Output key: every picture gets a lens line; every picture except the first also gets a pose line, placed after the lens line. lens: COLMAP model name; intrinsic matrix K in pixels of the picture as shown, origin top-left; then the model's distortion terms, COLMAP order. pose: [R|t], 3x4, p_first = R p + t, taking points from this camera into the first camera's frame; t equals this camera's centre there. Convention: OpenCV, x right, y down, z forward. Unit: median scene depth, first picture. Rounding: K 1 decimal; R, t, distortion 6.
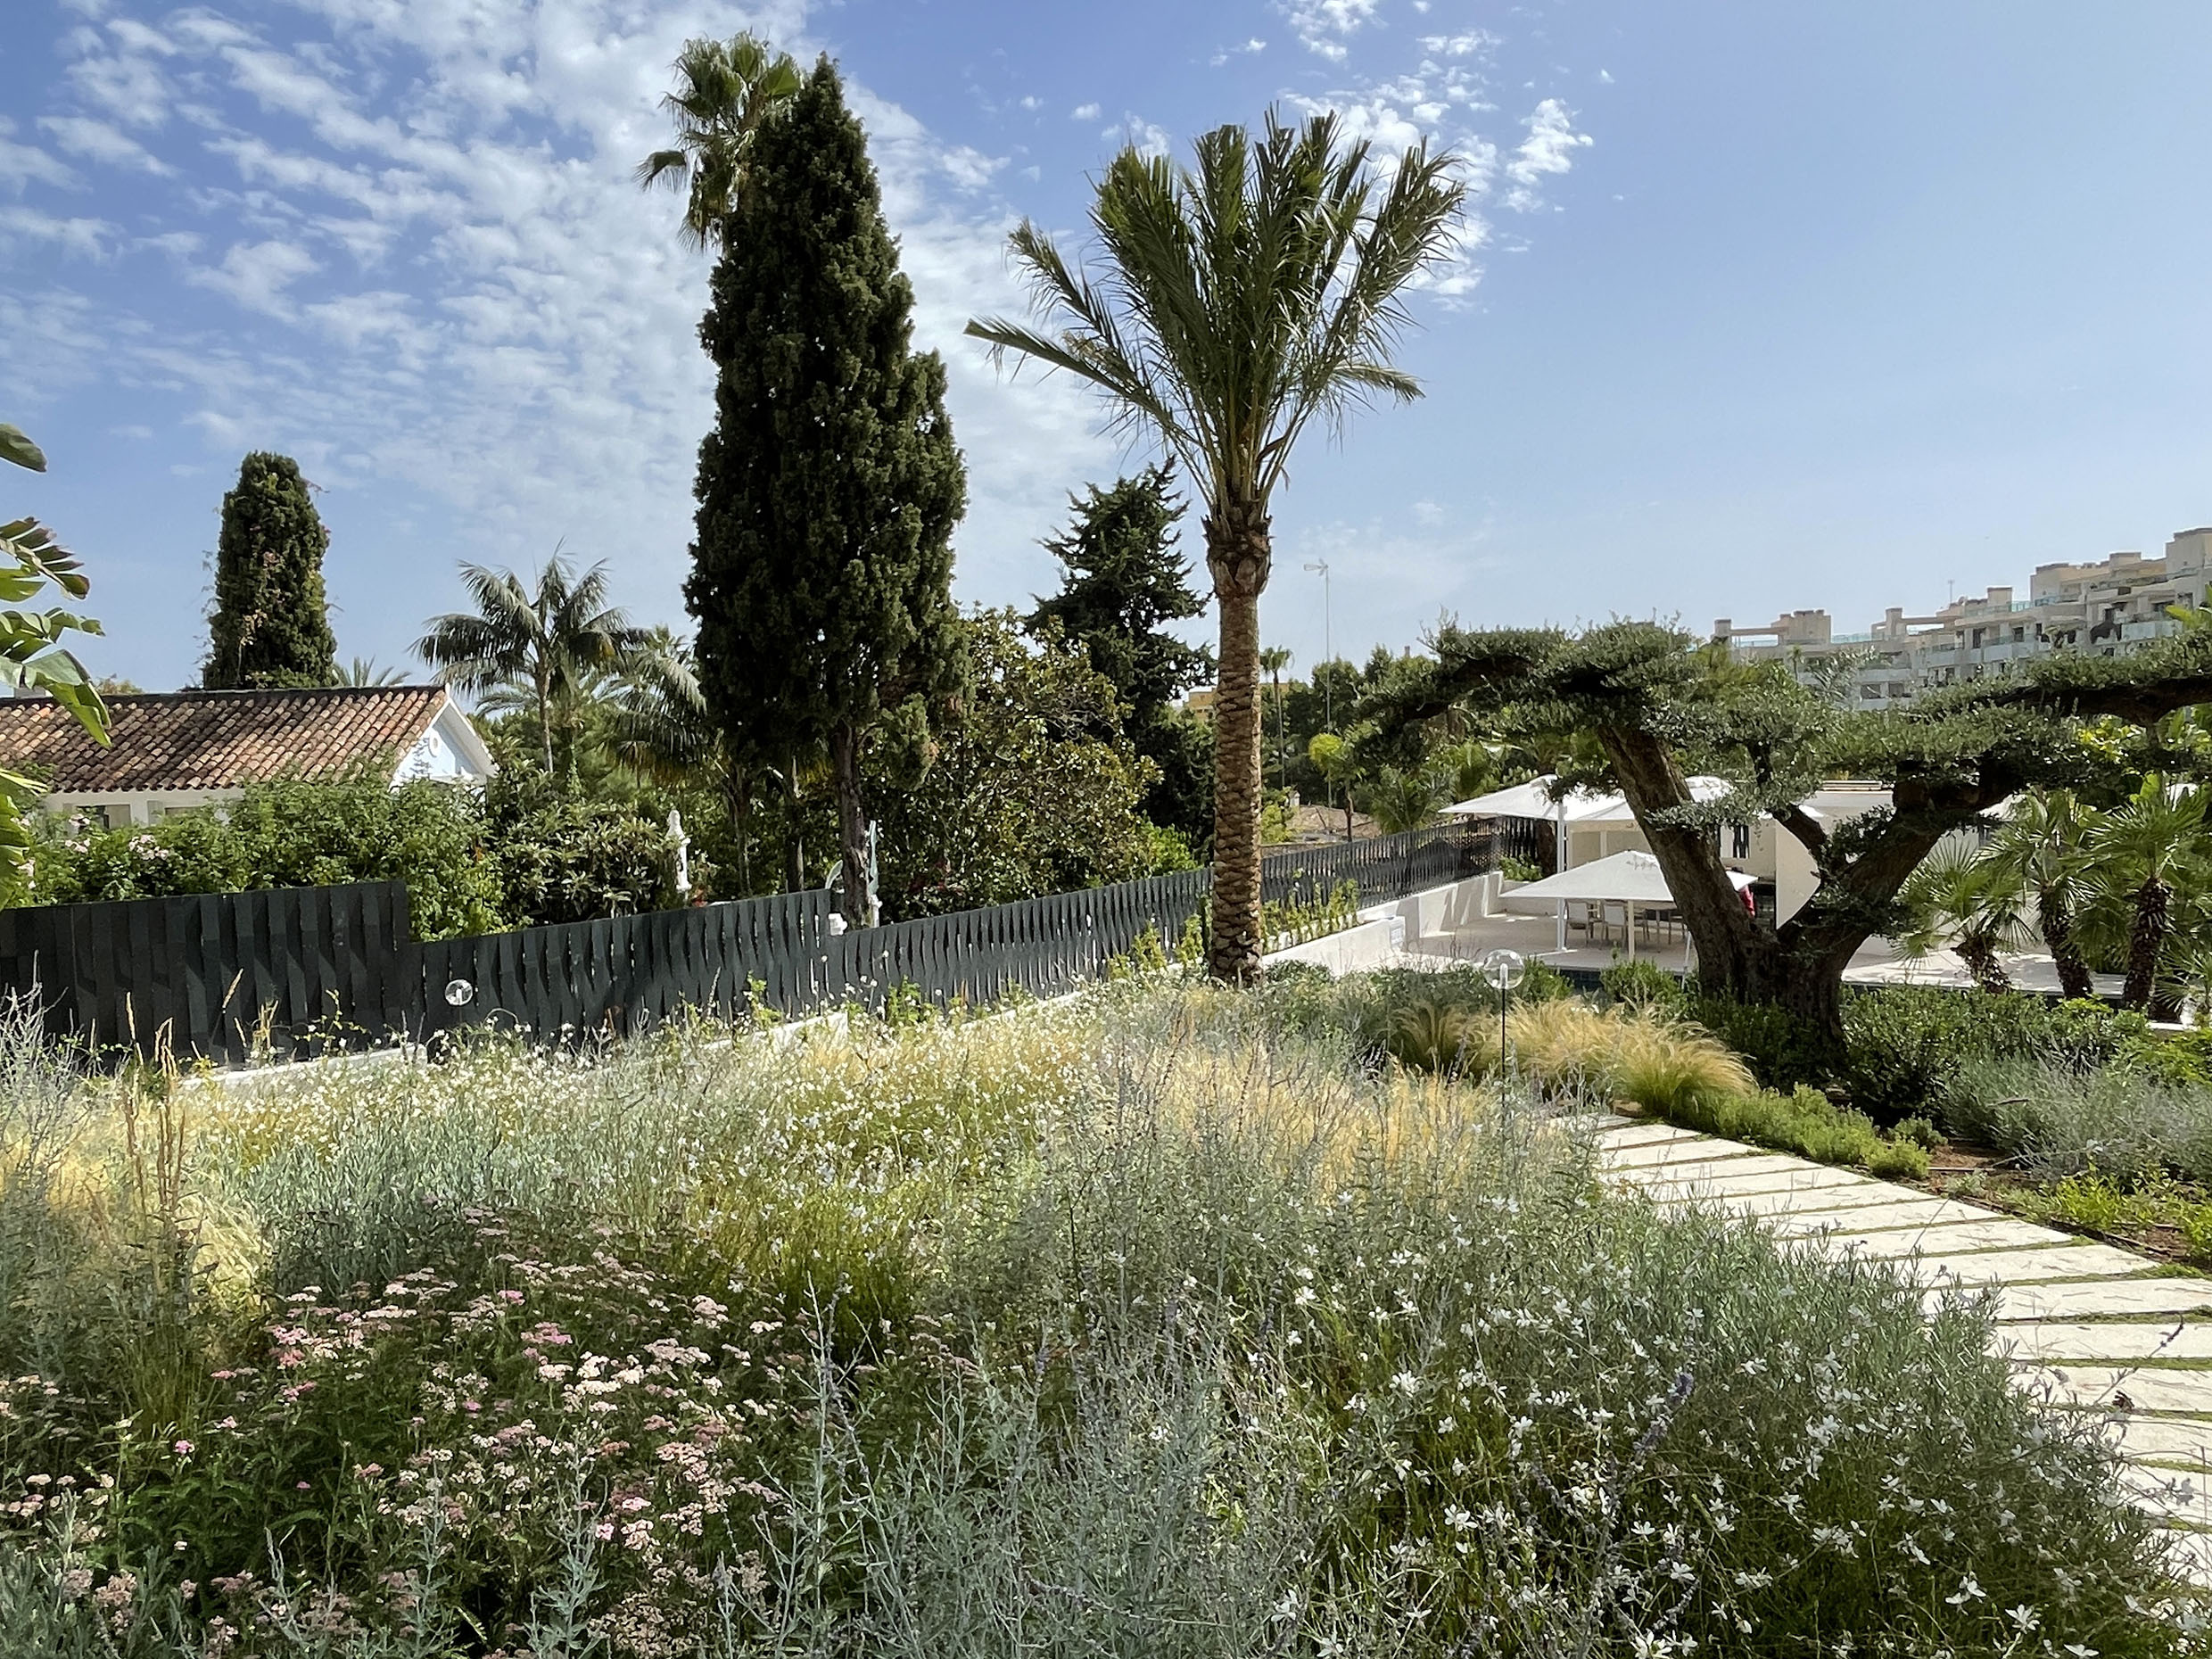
lens RADIAL K [[1268.0, 0, 1106.2], [0, 1268.0, 825.7], [0, 0, 1]] dist [-0.001849, -0.000489]
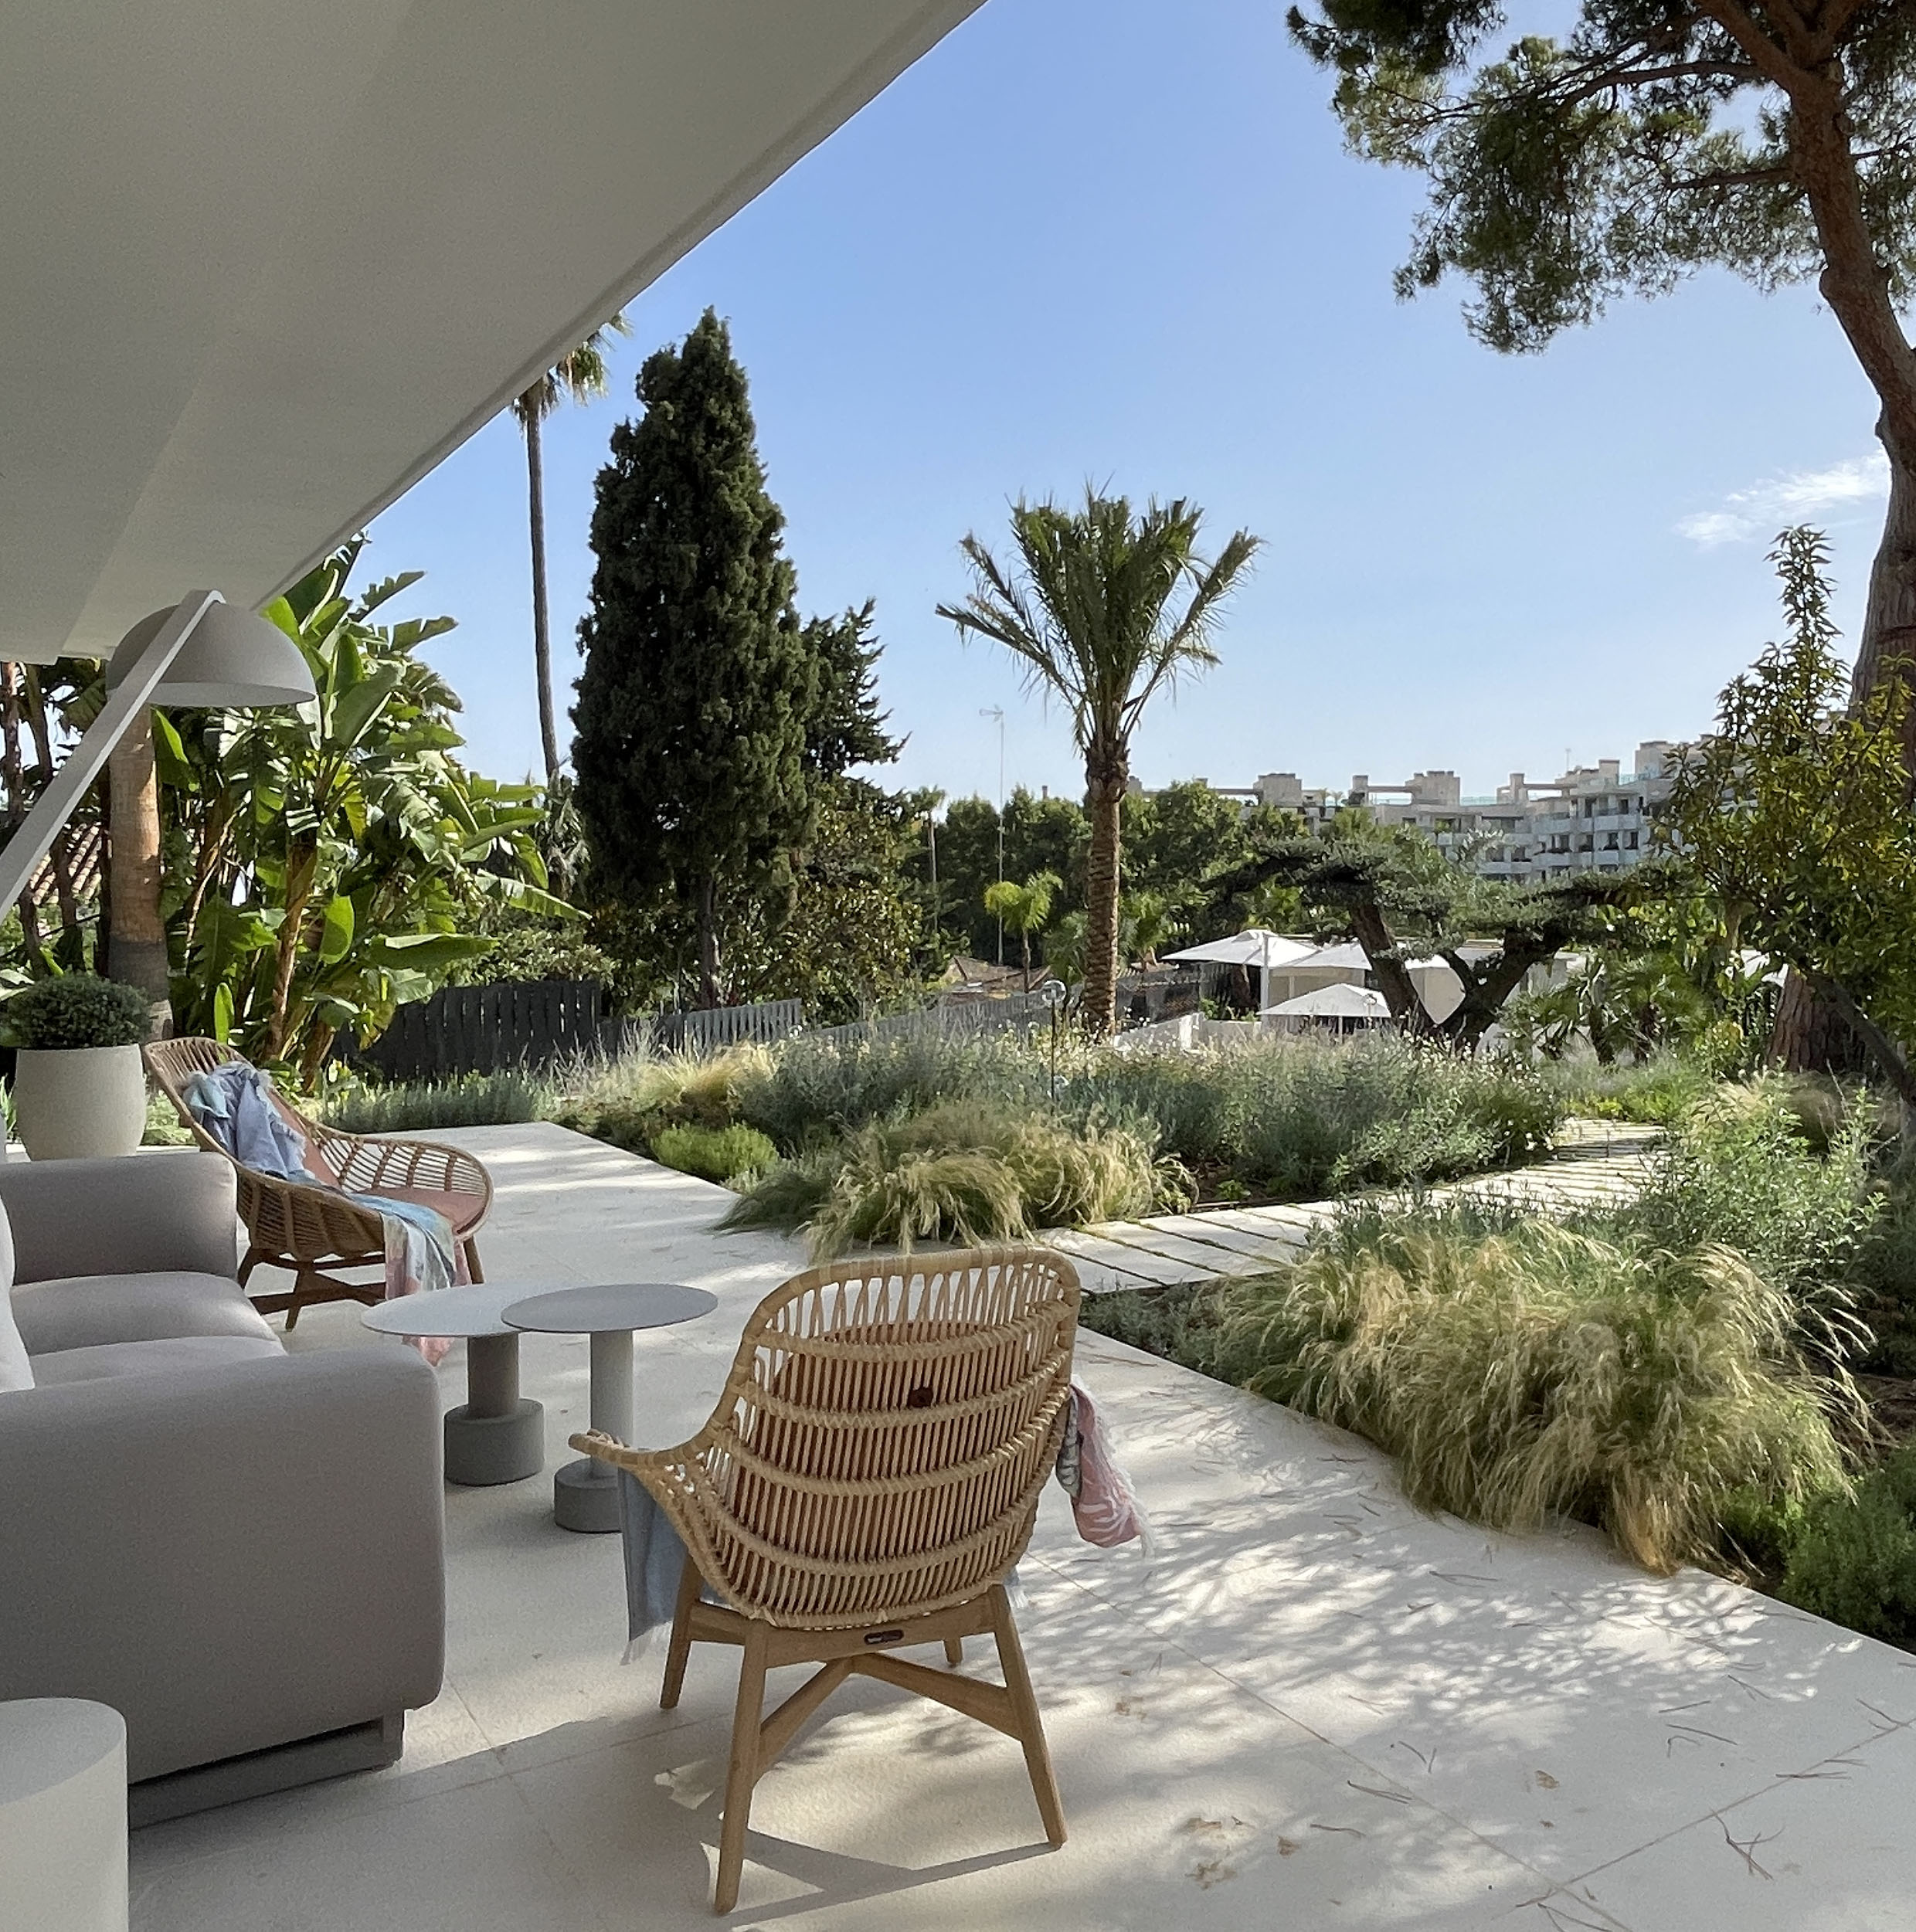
lens RADIAL K [[1673.2, 0, 958.4], [0, 1673.2, 963.6], [0, 0, 1]] dist [0.002303, 0.003235]
pose [[0.972810, 0.021648, 0.230590, -0.350434], [-0.018504, 0.999704, -0.015789, 0.027927], [-0.230864, 0.011093, 0.972923, -0.584361]]
